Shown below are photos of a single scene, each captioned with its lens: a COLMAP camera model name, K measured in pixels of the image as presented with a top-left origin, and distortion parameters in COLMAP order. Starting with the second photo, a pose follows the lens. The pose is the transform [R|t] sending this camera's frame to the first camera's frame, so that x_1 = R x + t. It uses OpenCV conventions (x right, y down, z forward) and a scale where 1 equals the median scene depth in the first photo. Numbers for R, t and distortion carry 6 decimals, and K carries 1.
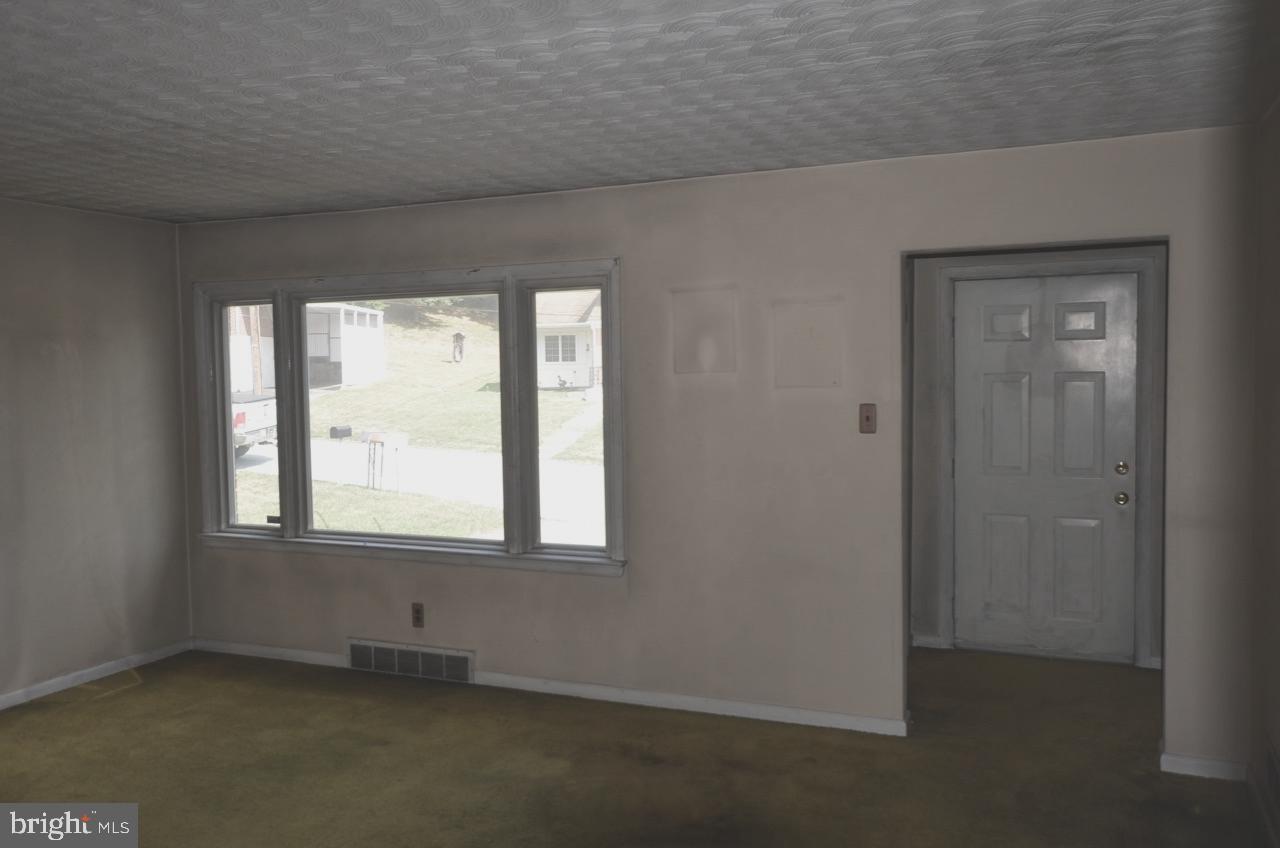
lens RADIAL K [[1052.5, 0, 640.3], [0, 1052.5, 421.6], [0, 0, 1]] dist [0.001093, 0.042636]
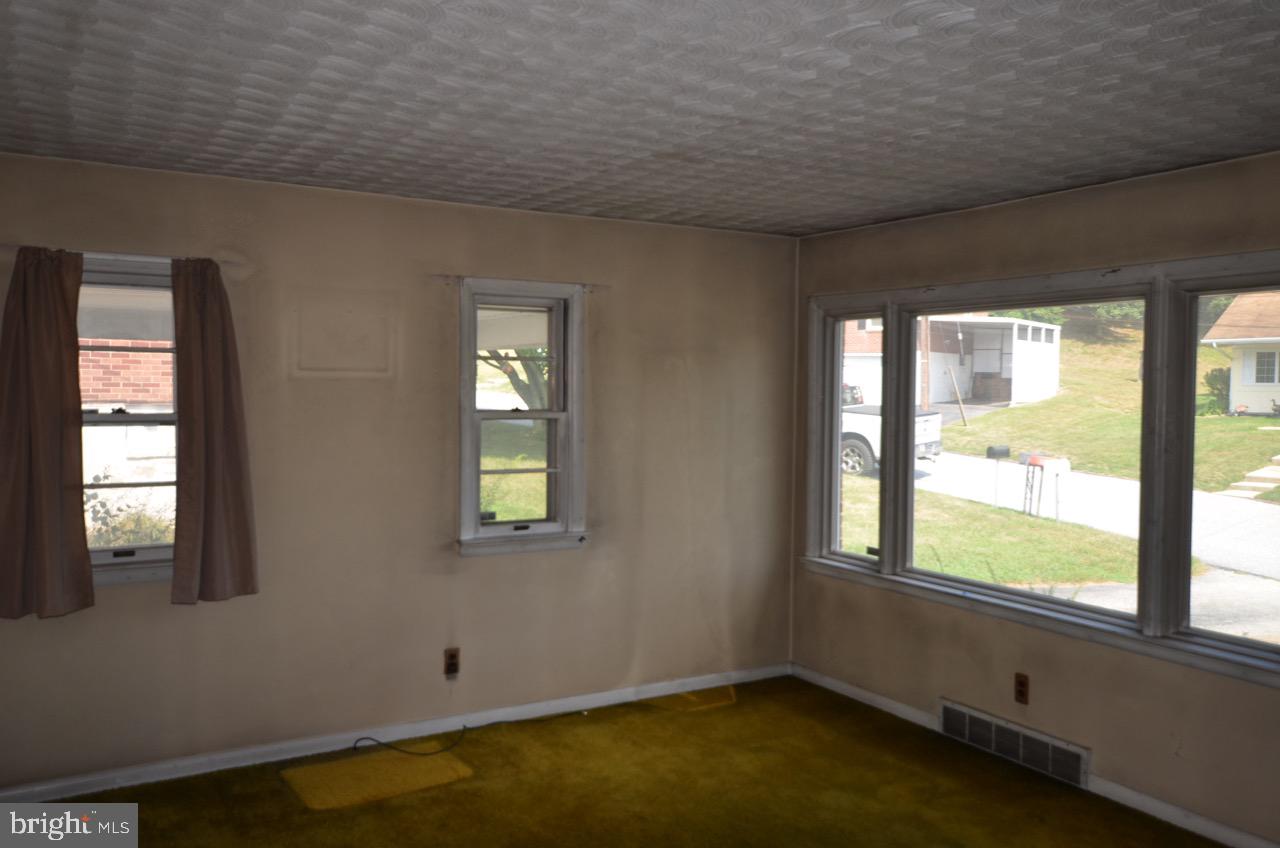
lens RADIAL K [[1052.5, 0, 647.9], [0, 1052.5, 424.9], [0, 0, 1]] dist [0.001093, 0.042636]
pose [[0.817125, 0.044547, -0.574737, 0.016720], [-0.051180, 0.998679, 0.004643, -0.012747], [0.574184, 0.025621, 0.818325, 0.141719]]
